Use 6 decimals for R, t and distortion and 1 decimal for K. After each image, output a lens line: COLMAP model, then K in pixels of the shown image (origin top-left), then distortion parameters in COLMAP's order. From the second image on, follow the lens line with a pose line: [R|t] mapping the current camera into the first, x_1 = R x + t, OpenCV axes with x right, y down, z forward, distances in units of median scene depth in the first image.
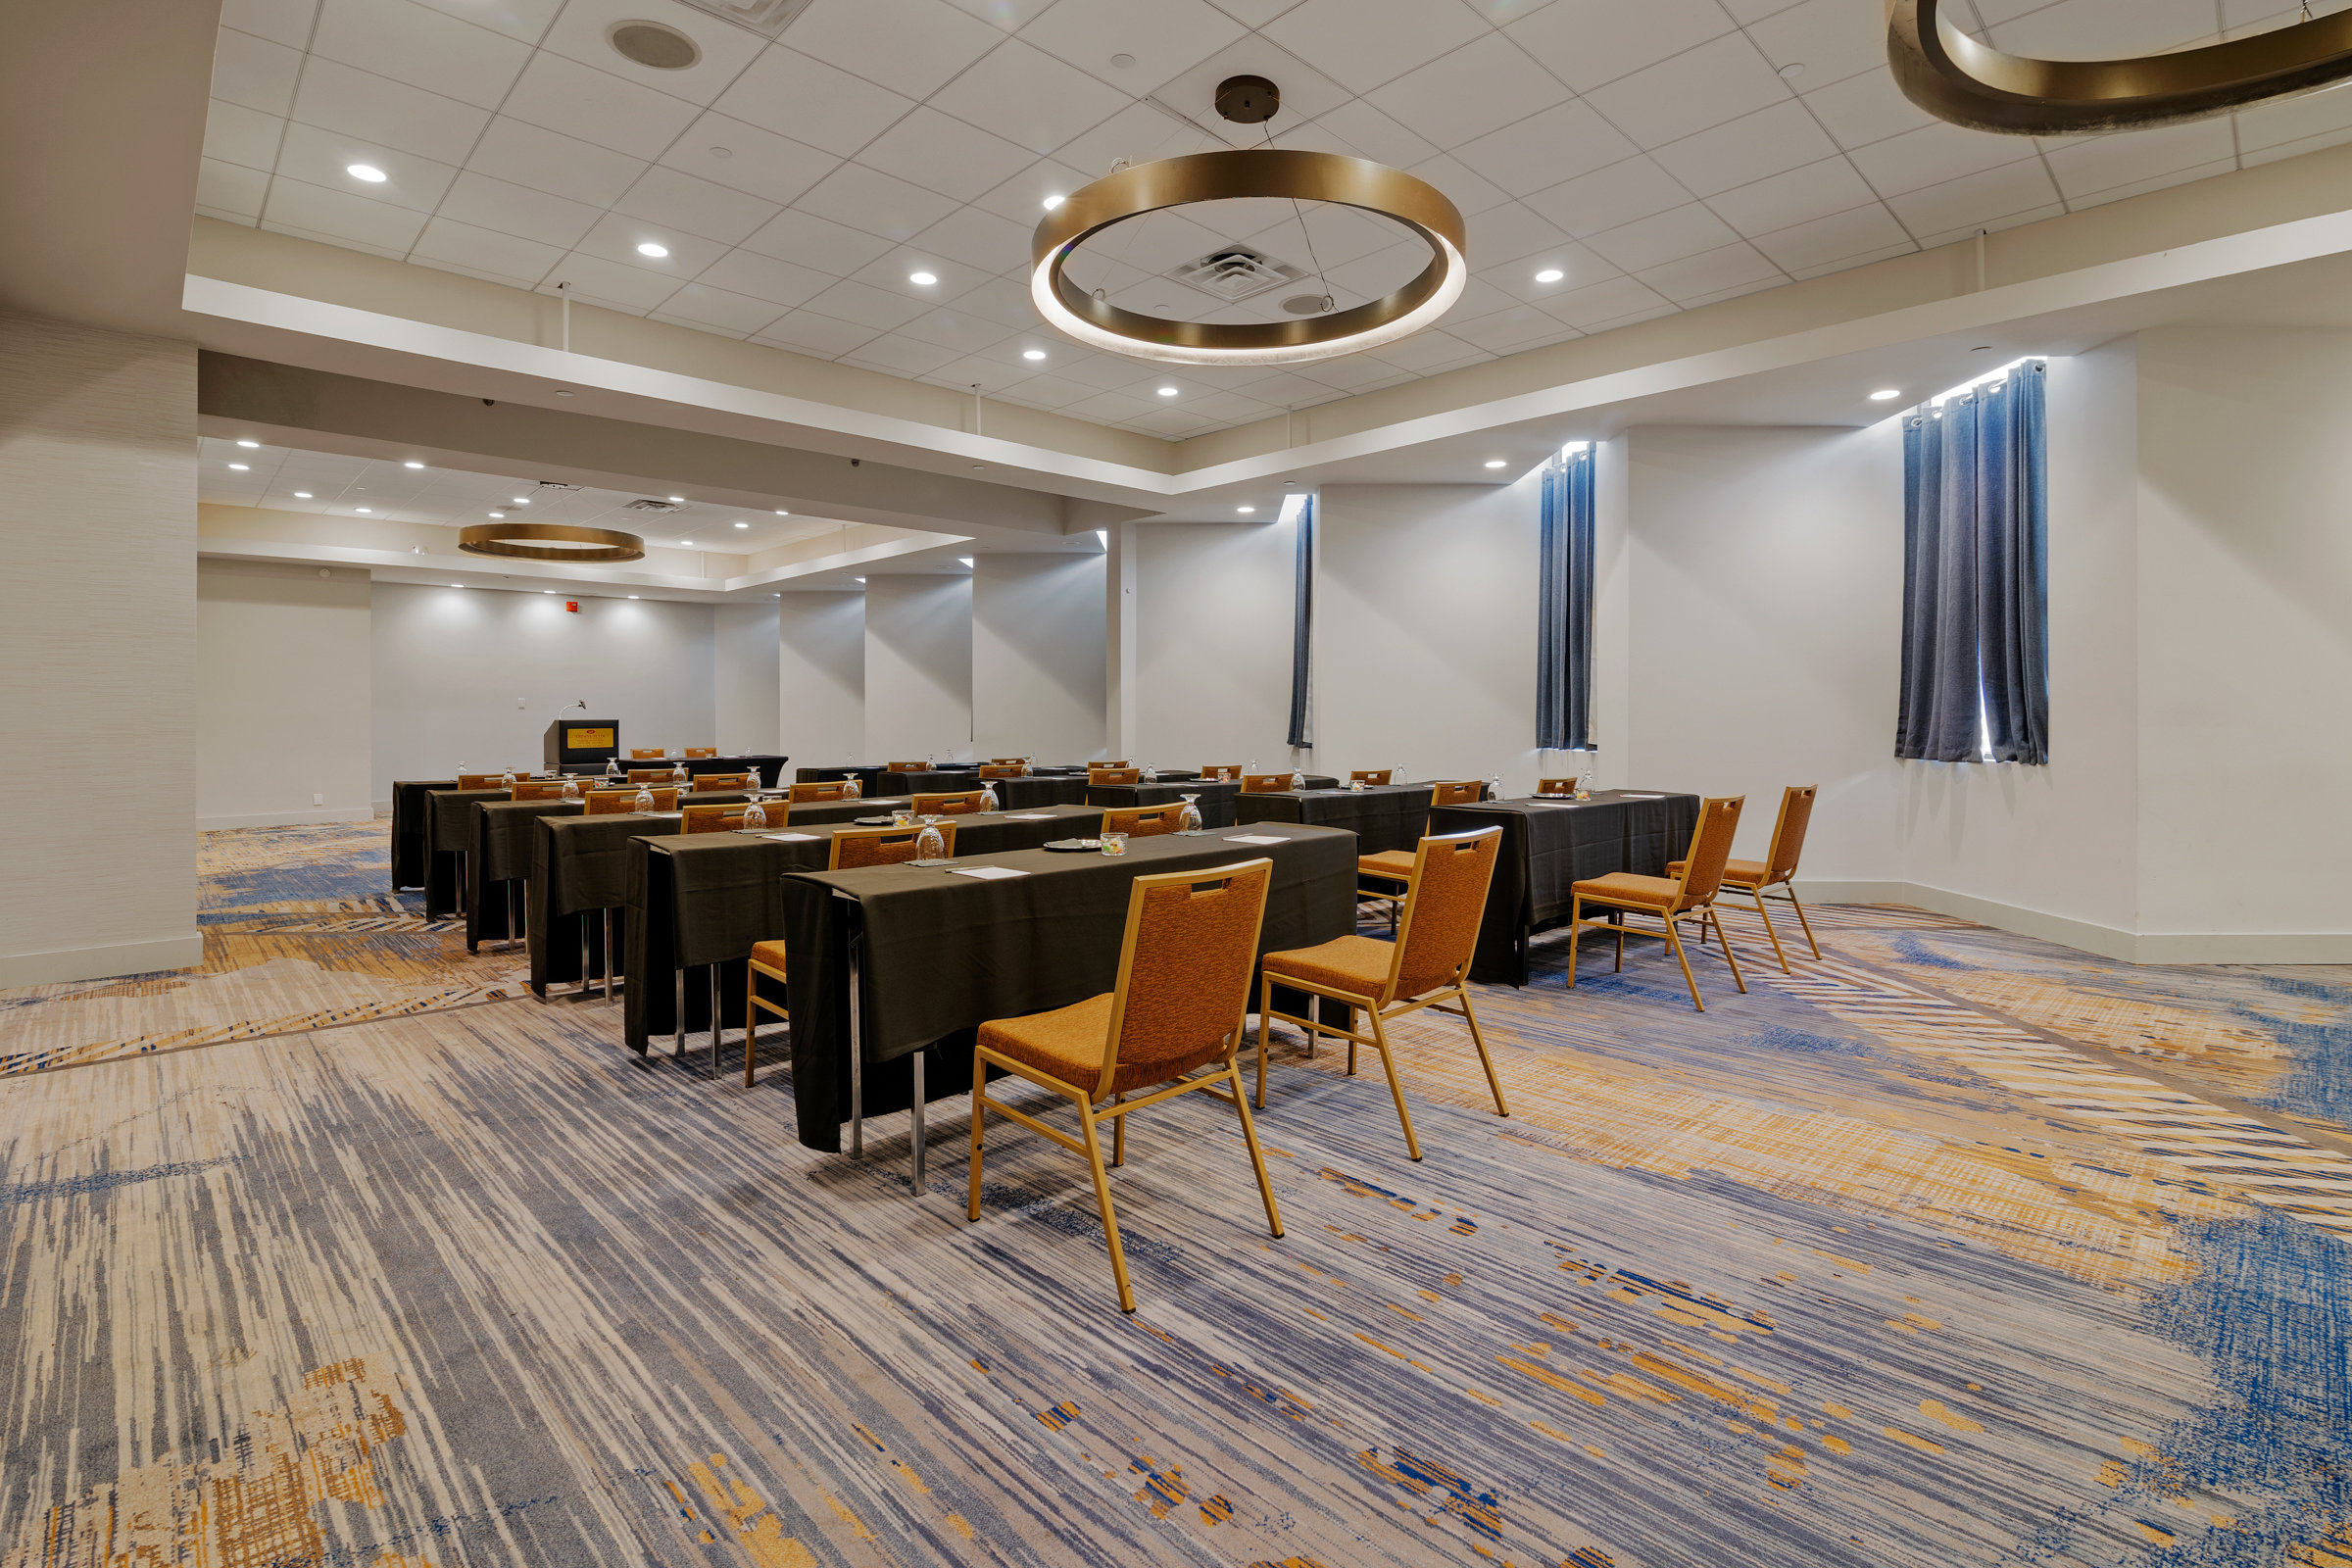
lens RADIAL K [[1113.6, 0, 1183.3], [0, 1113.6, 717.6], [0, 0, 1]] dist [-0.019019, 0.000185]
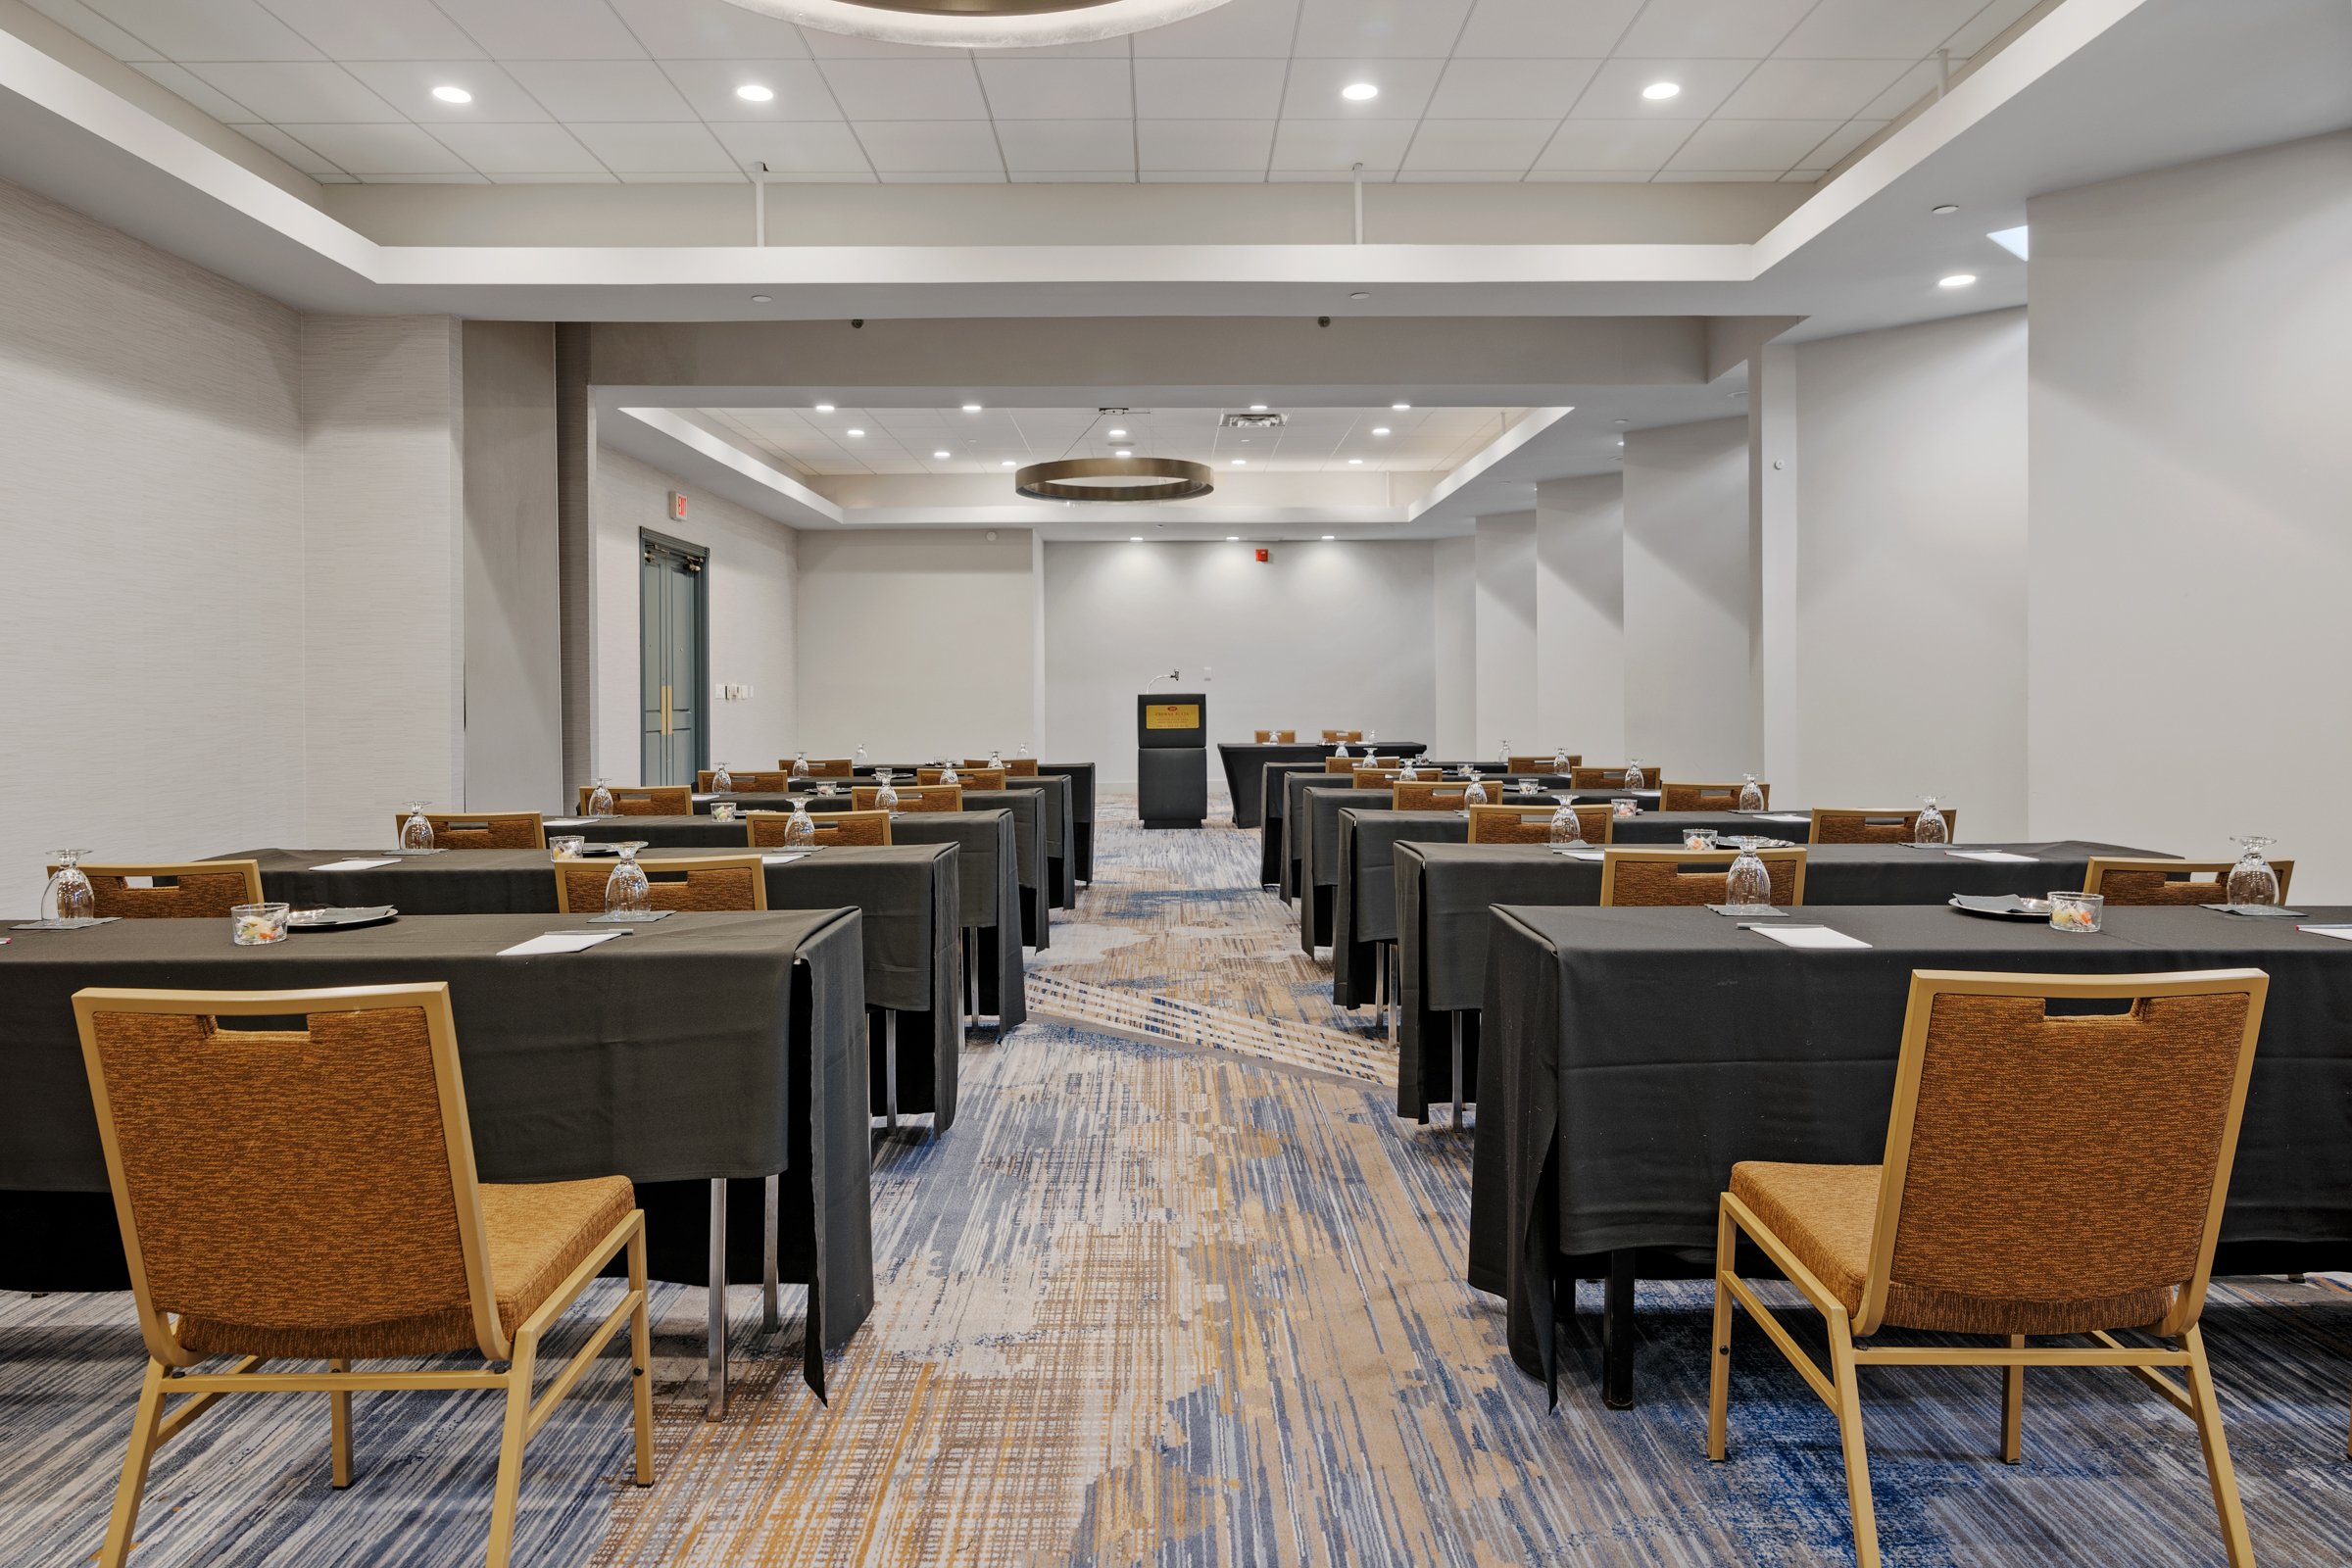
lens RADIAL K [[1492.2, 0, 1166.9], [0, 1492.2, 690.2], [0, 0, 1]] dist [-0.002222, 0.001233]
pose [[0.721098, -0.003727, -0.692823, 0.309239], [0.004876, 0.999988, -0.000305, -0.000815], [0.692816, -0.003159, 0.721107, 0.300501]]
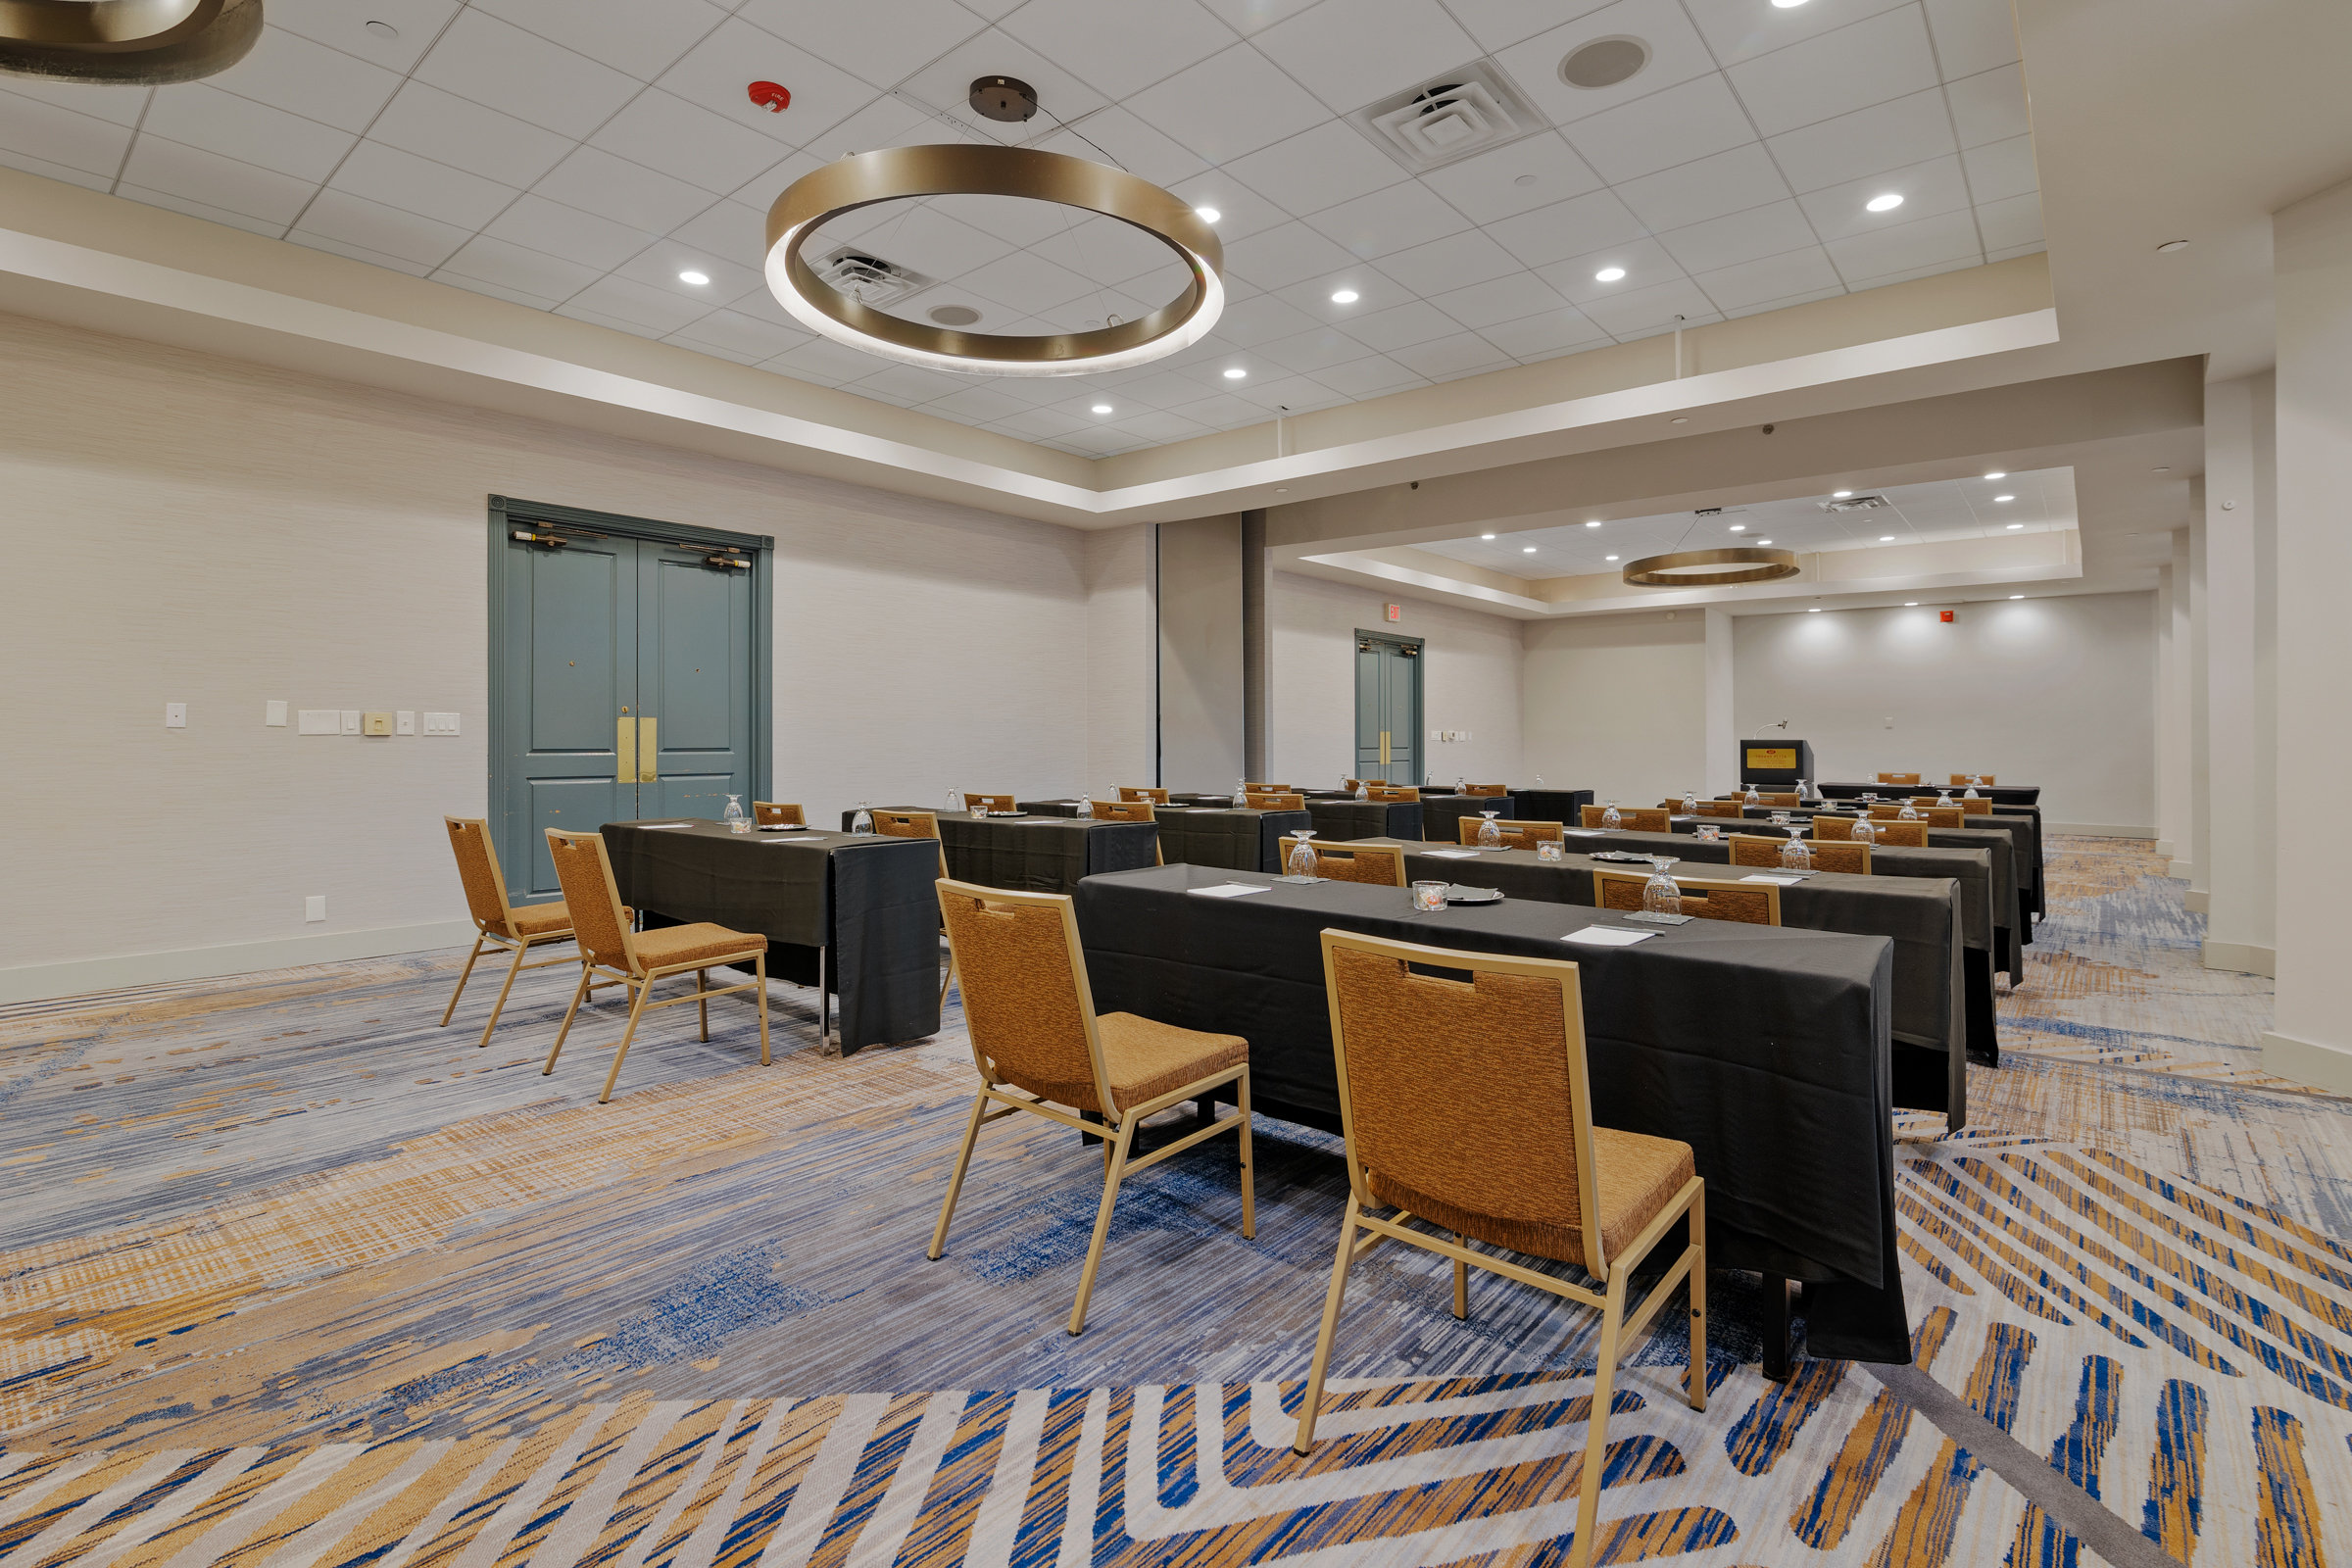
lens RADIAL K [[1096.9, 0, 1183.8], [0, 1096.9, 741.8], [0, 0, 1]] dist [-0.016060, 0.000165]
pose [[0.099665, 0.004187, -0.995012, 0.531185], [-0.001815, 0.999990, 0.004026, 0.001012], [0.995019, 0.001405, 0.099671, 0.552733]]
